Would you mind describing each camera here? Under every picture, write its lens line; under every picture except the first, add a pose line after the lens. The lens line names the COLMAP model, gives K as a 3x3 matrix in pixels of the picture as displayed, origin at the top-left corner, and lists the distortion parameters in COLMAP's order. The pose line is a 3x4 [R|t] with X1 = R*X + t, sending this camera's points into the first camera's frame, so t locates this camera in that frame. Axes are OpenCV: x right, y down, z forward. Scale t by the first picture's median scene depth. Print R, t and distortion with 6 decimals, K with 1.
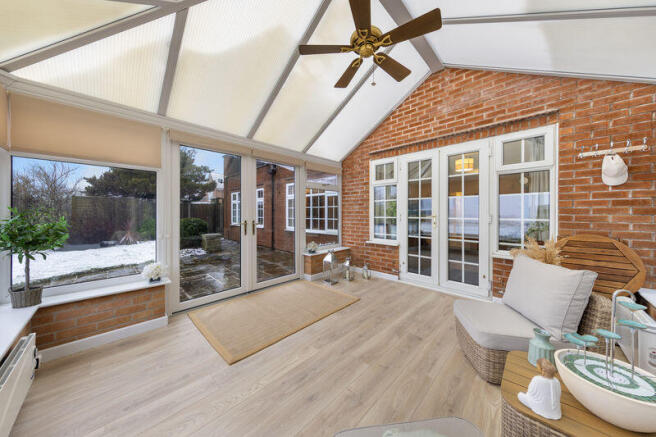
lens RADIAL K [[222.7, 0, 324.8], [0, 222.7, 214.2], [0, 0, 1]] dist [0.003043, 0.000090]
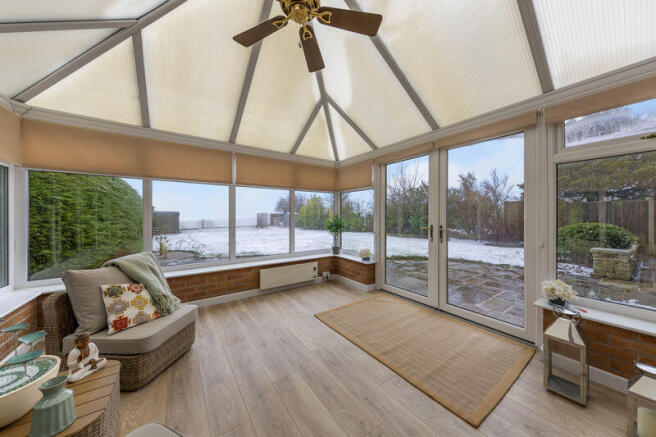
lens RADIAL K [[222.7, 0, 326.1], [0, 222.7, 217.5], [0, 0, 1]] dist [0.003043, 0.000090]
pose [[-0.208986, 0.006423, -0.977897, 0.892138], [-0.000835, 0.999977, 0.006746, -0.001302], [0.977918, 0.002227, -0.208976, 1.202027]]
